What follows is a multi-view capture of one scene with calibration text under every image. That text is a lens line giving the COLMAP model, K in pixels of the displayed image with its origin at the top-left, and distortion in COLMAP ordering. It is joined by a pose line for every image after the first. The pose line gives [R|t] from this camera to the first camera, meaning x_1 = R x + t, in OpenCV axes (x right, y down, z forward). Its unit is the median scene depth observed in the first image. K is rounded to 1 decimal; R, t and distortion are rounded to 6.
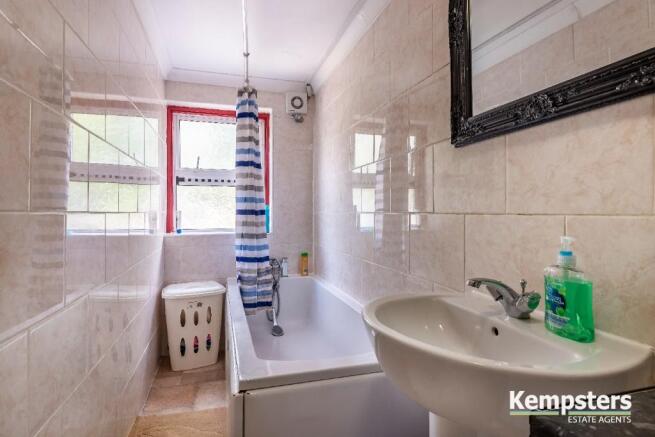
lens RADIAL K [[343.3, 0, 330.2], [0, 343.3, 214.6], [0, 0, 1]] dist [0.001840, 0.000778]
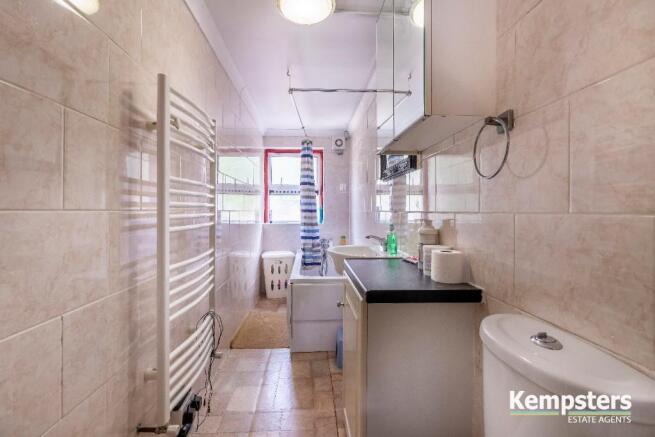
lens RADIAL K [[301.3, 0, 324.0], [0, 301.3, 214.5], [0, 0, 1]] dist [-0.001995, -0.000020]
pose [[0.969765, 0.005534, -0.243979, 0.207742], [-0.004002, 0.999969, 0.006776, 0.001876], [0.244009, -0.005595, 0.969757, -0.444849]]
